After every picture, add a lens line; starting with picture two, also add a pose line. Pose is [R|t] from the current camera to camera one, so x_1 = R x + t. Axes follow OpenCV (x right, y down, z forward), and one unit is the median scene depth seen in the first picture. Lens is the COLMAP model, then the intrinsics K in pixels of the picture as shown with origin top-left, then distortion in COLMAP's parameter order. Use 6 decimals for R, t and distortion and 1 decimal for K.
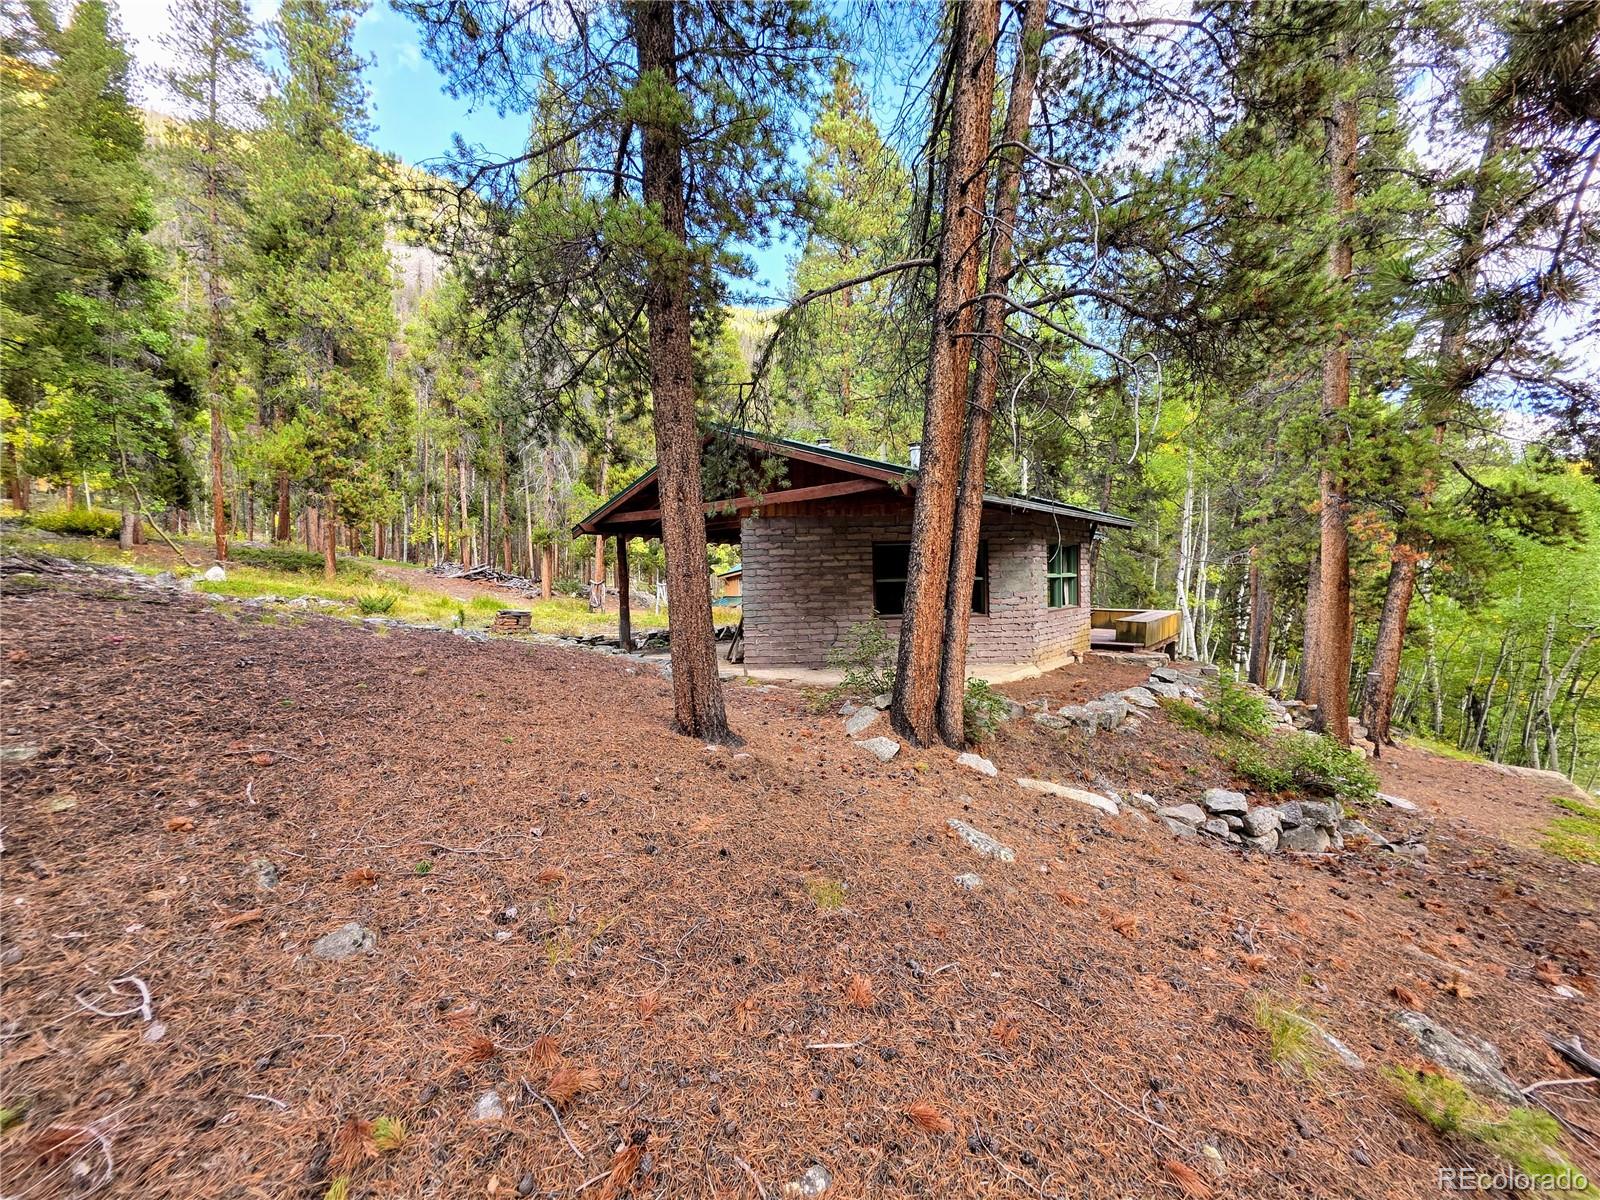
lens RADIAL K [[632.0, 0, 805.4], [0, 632.0, 600.4], [0, 0, 1]] dist [0.003112, 0.000114]
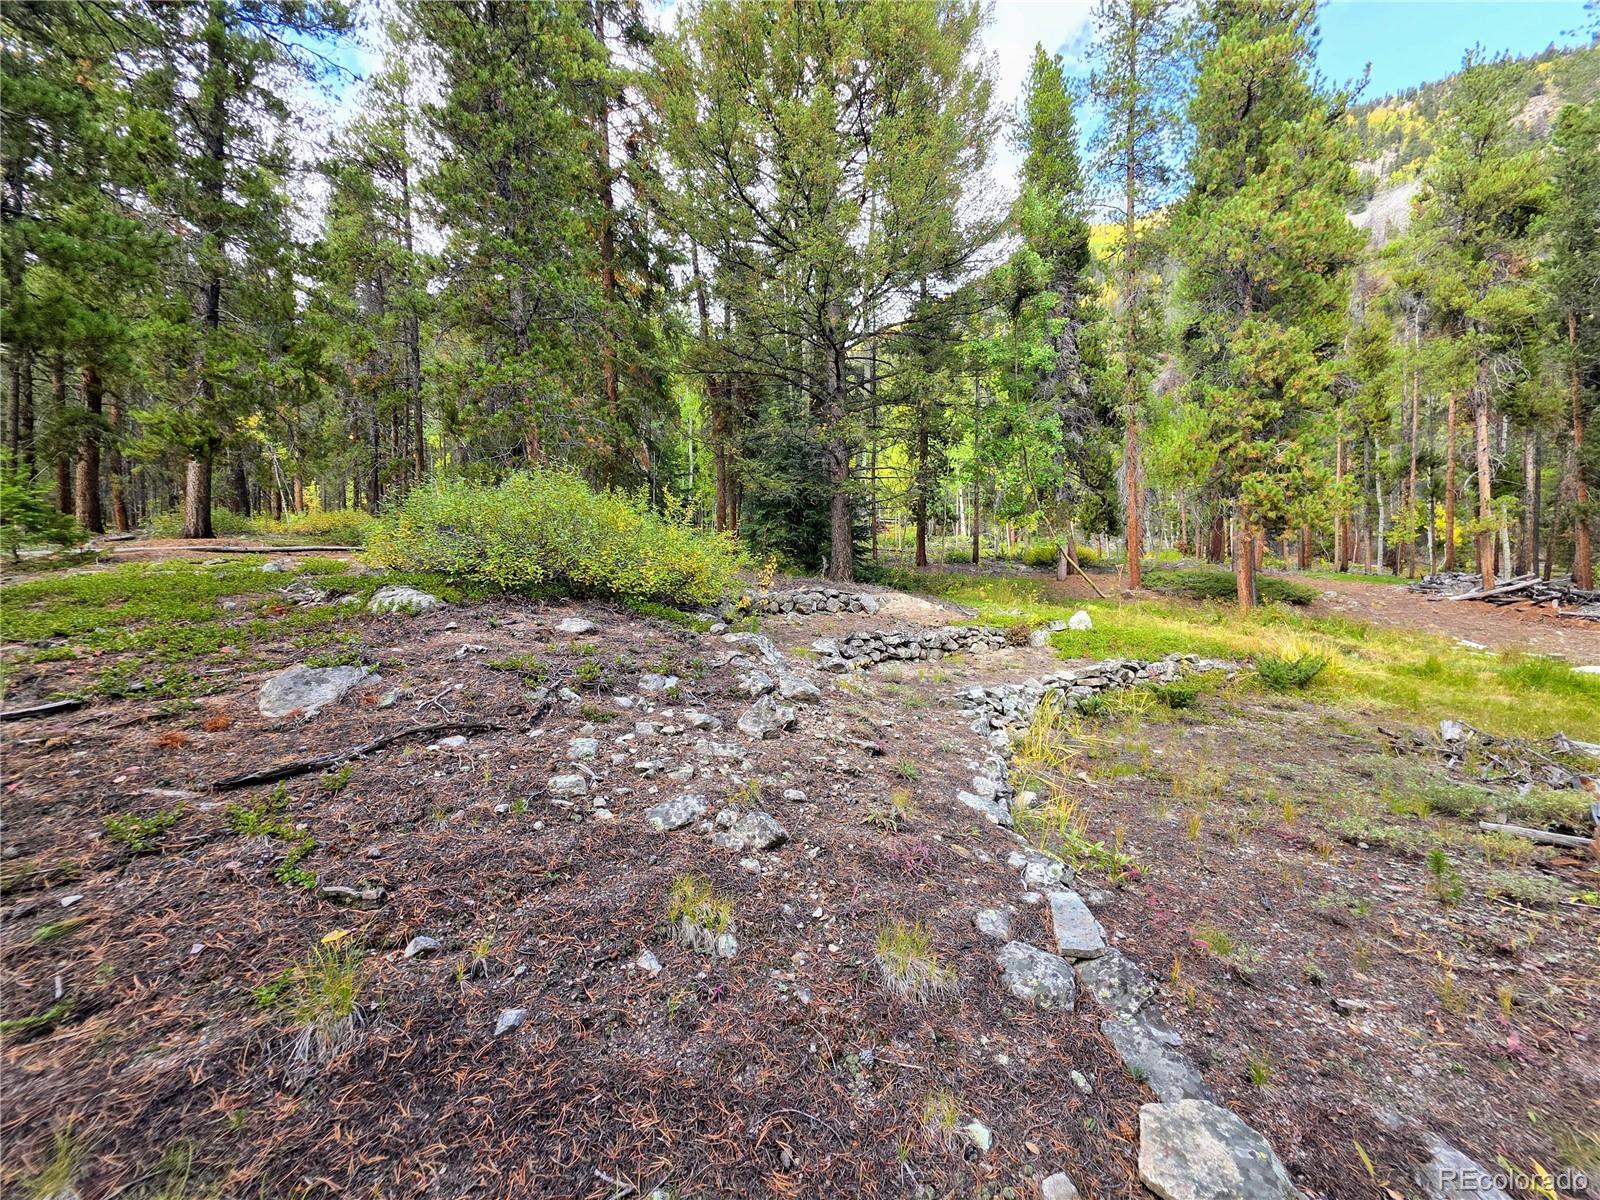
lens RADIAL K [[632.0, 0, 806.2], [0, 632.0, 604.1], [0, 0, 1]] dist [0.003112, 0.000114]
pose [[0.254615, 0.009290, -0.966998, -0.157639], [-0.005828, 0.999950, 0.008072, -0.042560], [0.967025, 0.003580, 0.254657, 0.295519]]
